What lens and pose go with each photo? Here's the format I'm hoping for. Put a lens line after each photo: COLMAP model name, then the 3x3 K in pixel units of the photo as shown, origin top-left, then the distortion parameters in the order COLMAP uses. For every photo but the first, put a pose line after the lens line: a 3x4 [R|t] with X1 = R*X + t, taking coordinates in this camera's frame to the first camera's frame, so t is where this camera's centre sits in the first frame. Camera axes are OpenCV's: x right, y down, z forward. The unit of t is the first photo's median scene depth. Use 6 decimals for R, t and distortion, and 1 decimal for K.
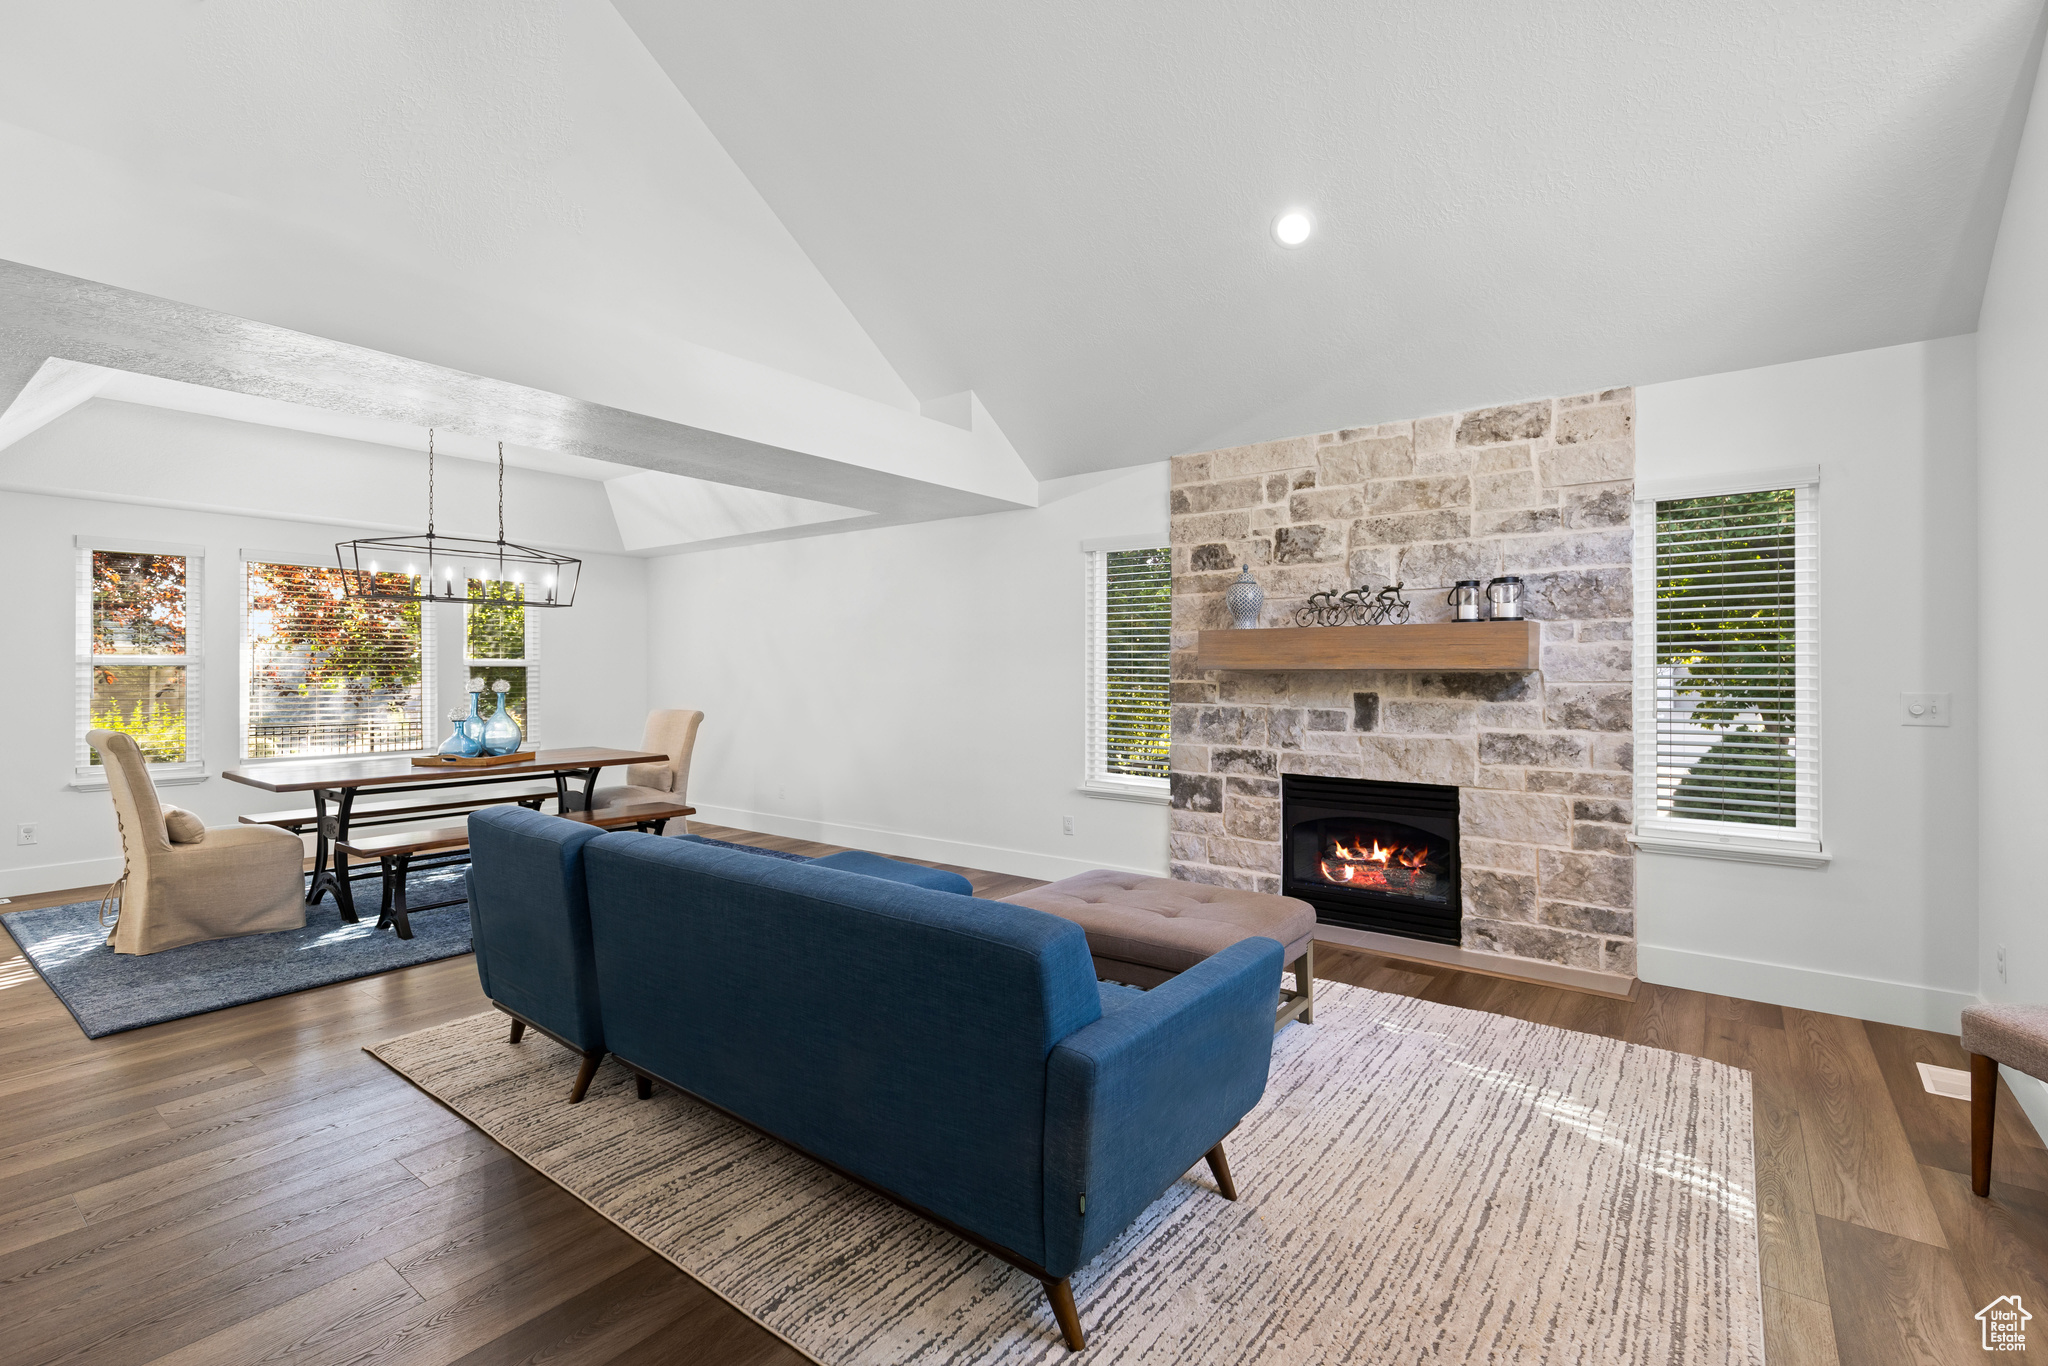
lens RADIAL K [[919.5, 0, 1009.1], [0, 919.5, 665.7], [0, 0, 1]] dist [0.005302, -0.002123]
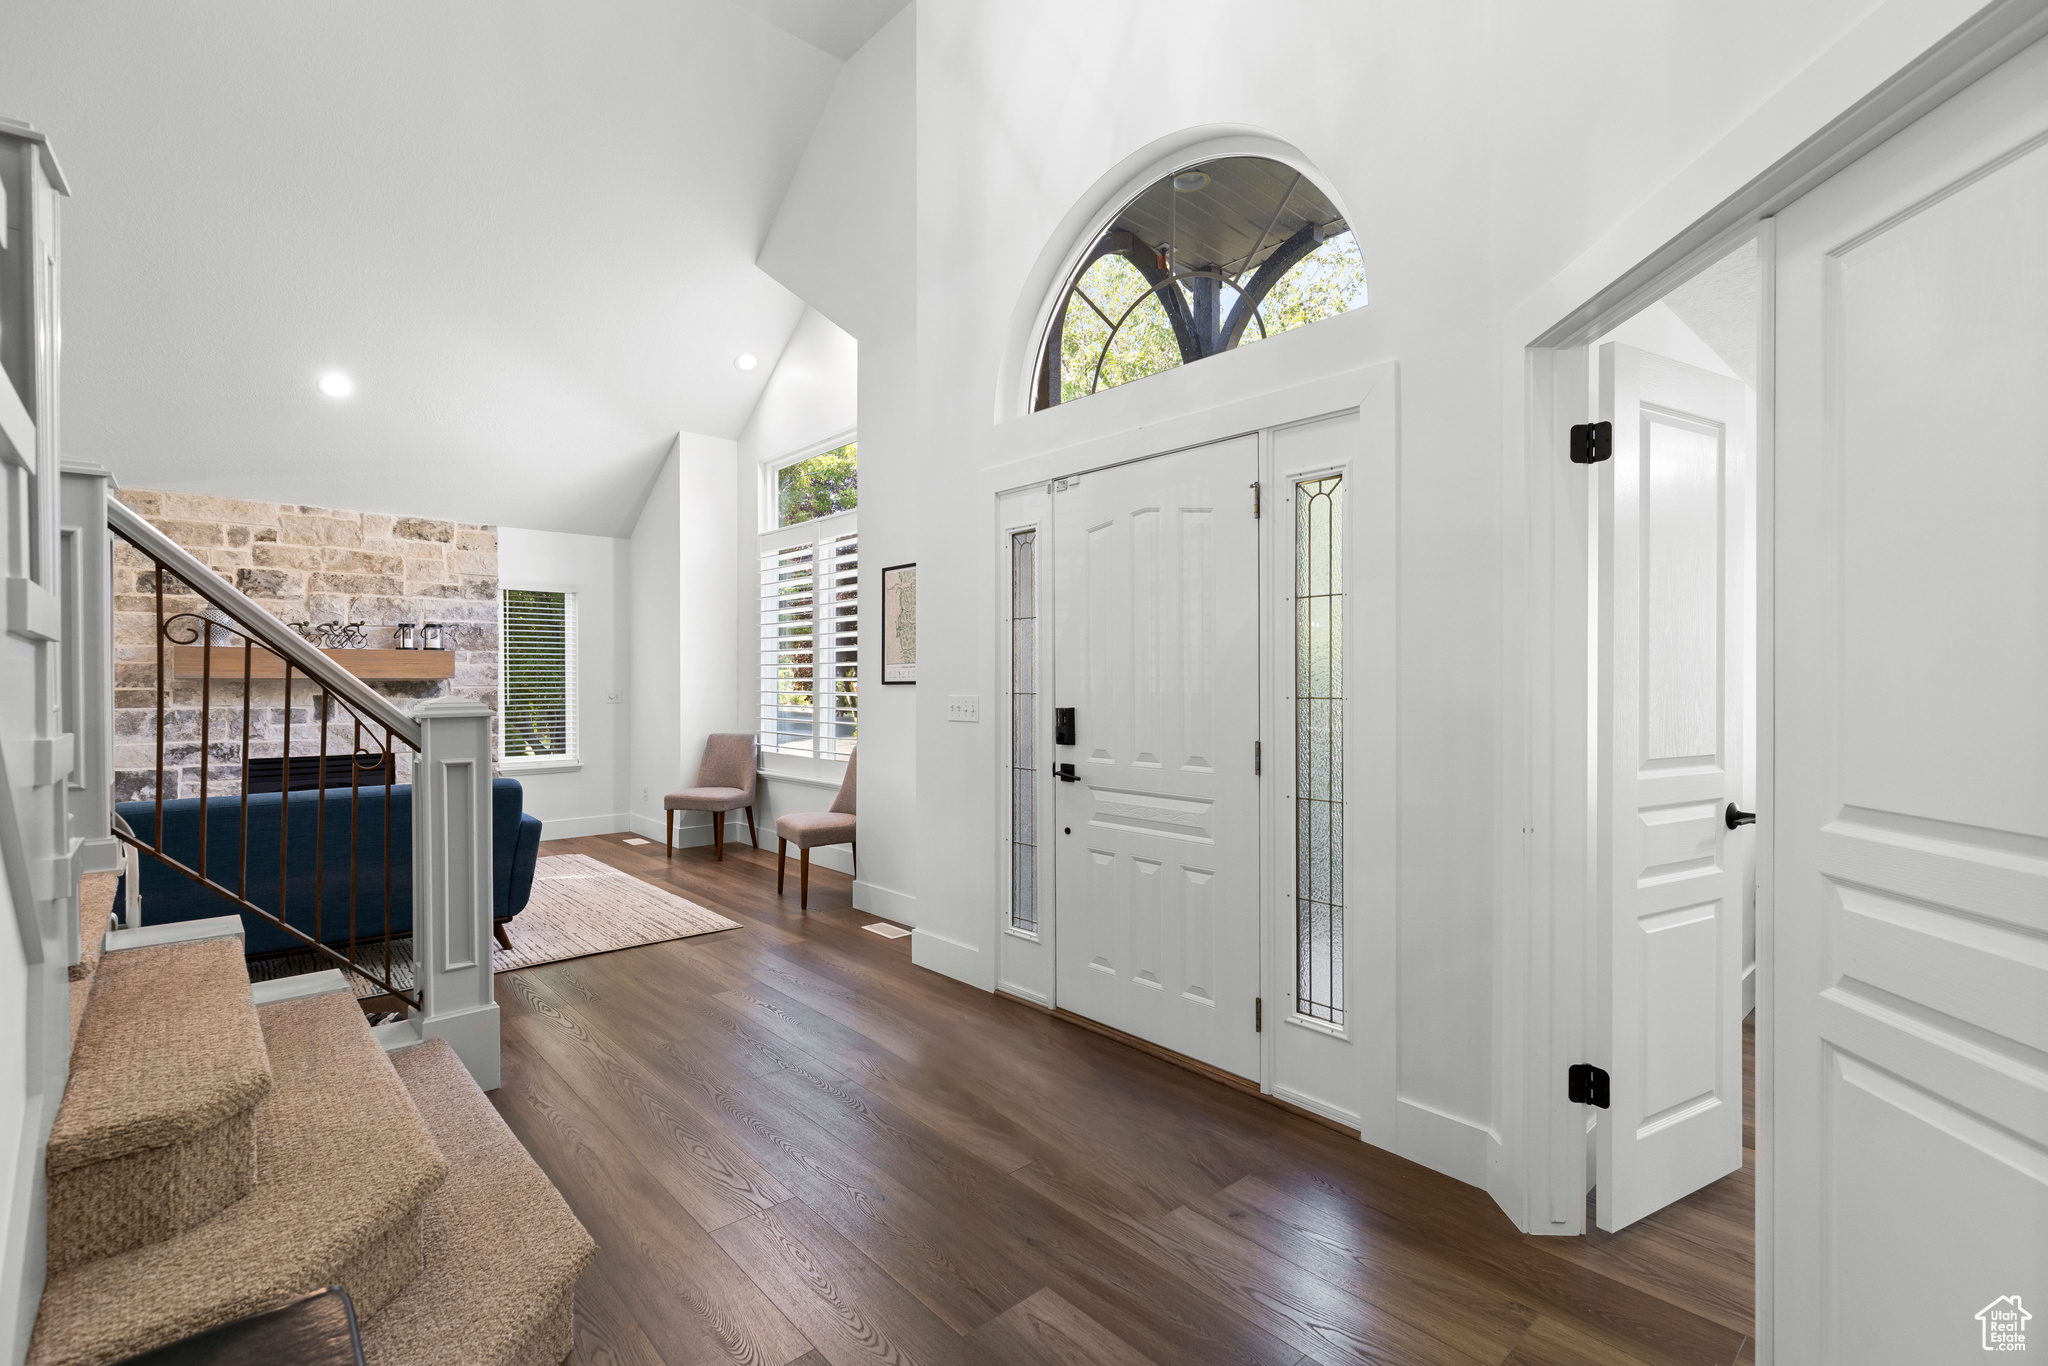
lens RADIAL K [[919.5, 0, 1018.2], [0, 919.5, 682.3], [0, 0, 1]] dist [0.005302, -0.002123]
pose [[0.177470, -0.003465, 0.984120, -0.831482], [-0.004639, 0.999980, 0.004358, -0.001426], [-0.984115, -0.005339, 0.177451, -0.313867]]
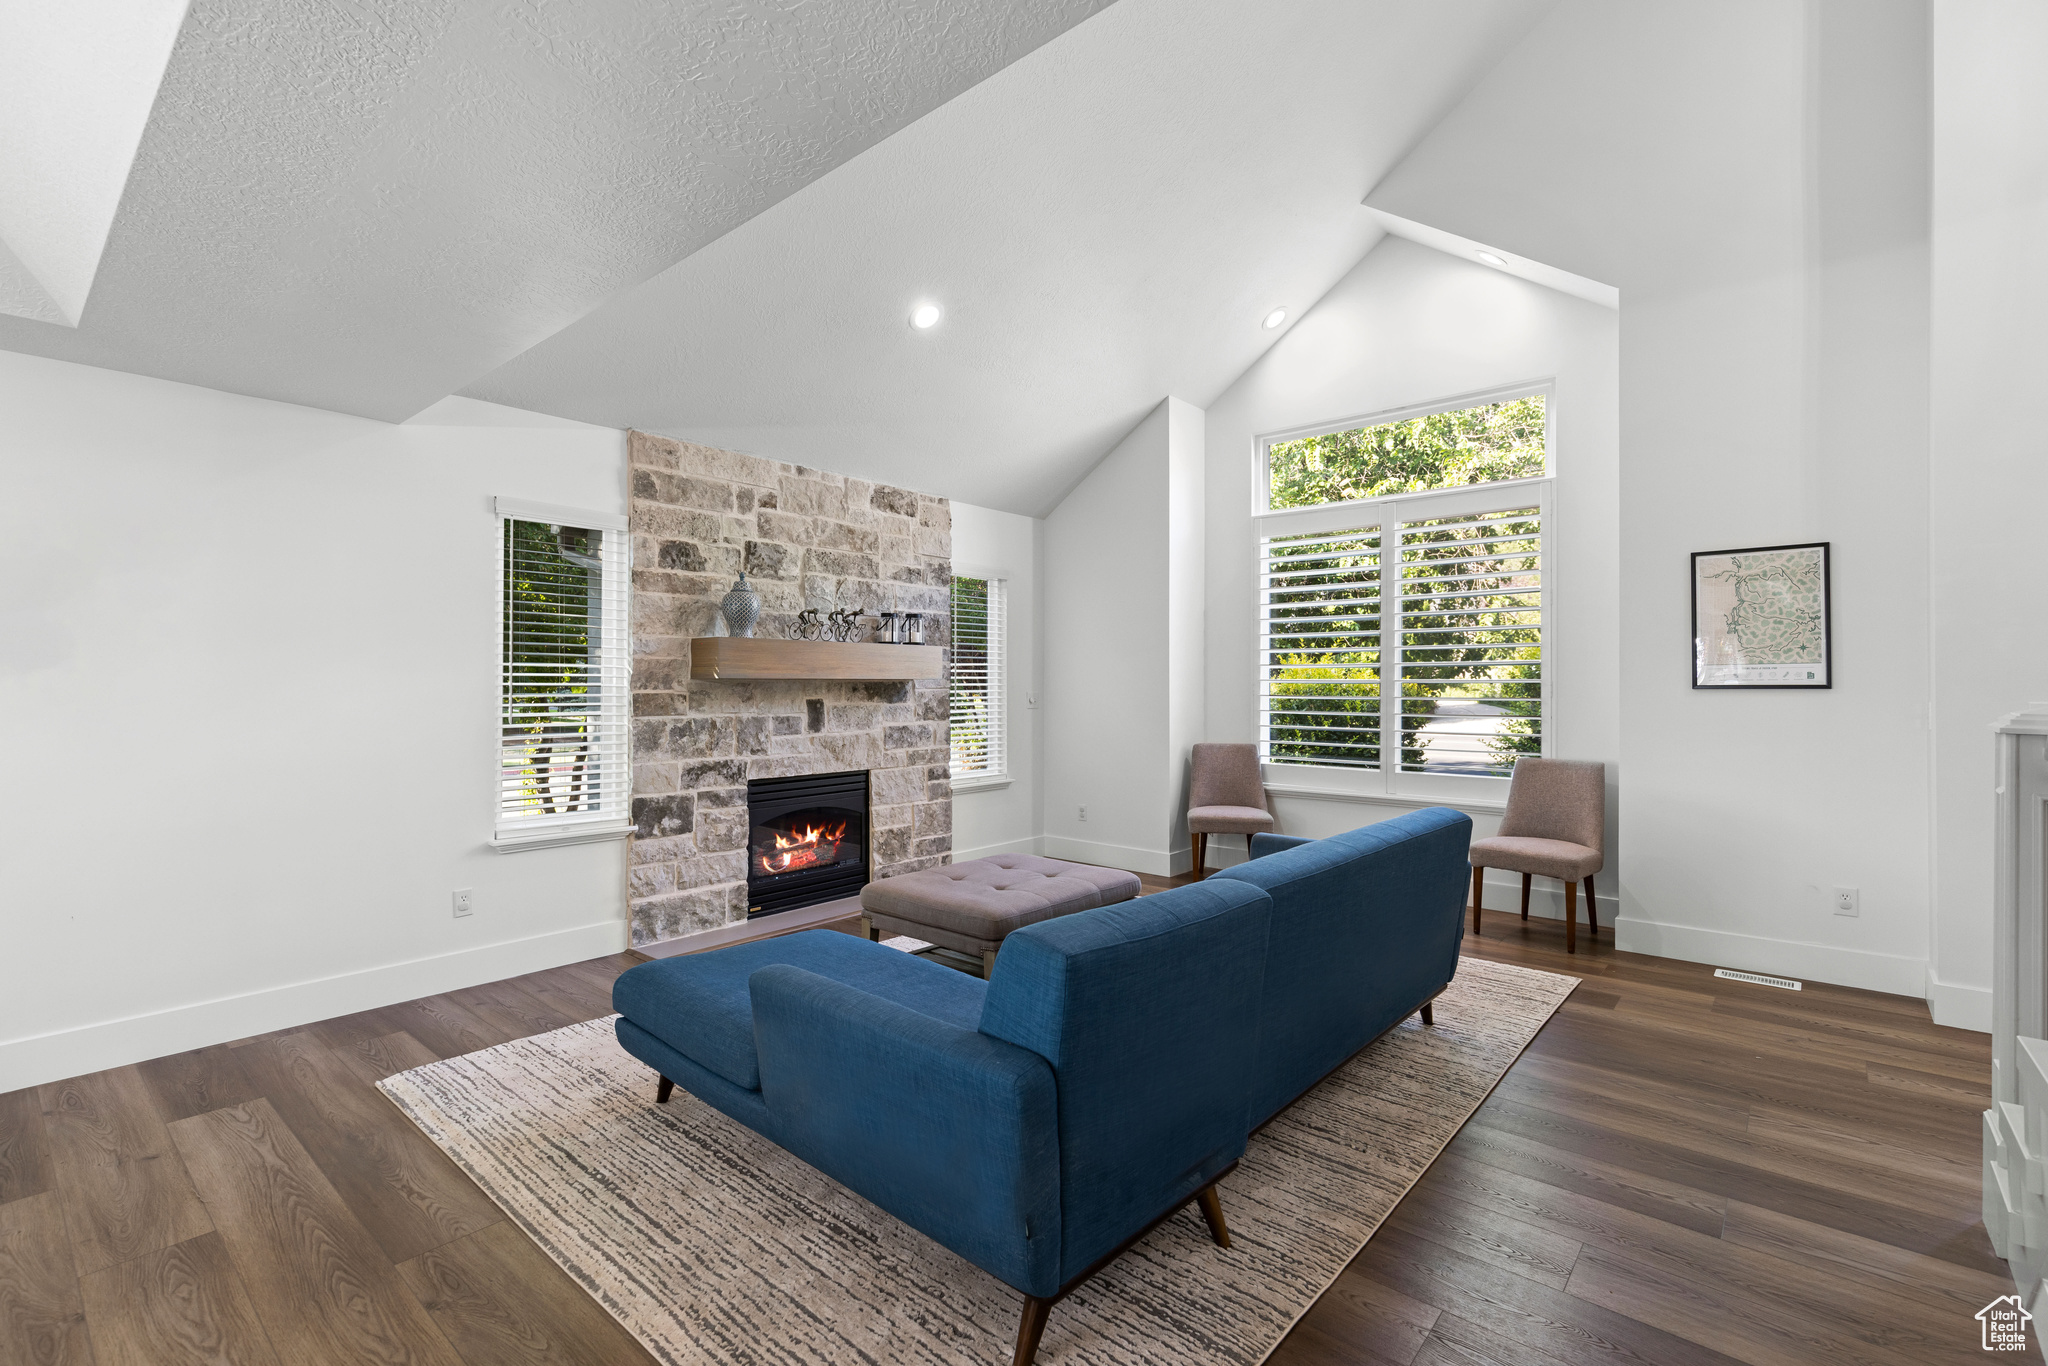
lens RADIAL K [[919.5, 0, 1011.9], [0, 919.5, 678.8], [0, 0, 1]] dist [0.005302, -0.002123]
pose [[0.056443, 0.004171, 0.998397, -0.758262], [-0.008359, 0.999958, -0.003705, 0.005902], [-0.998371, -0.008136, 0.056476, 0.692177]]
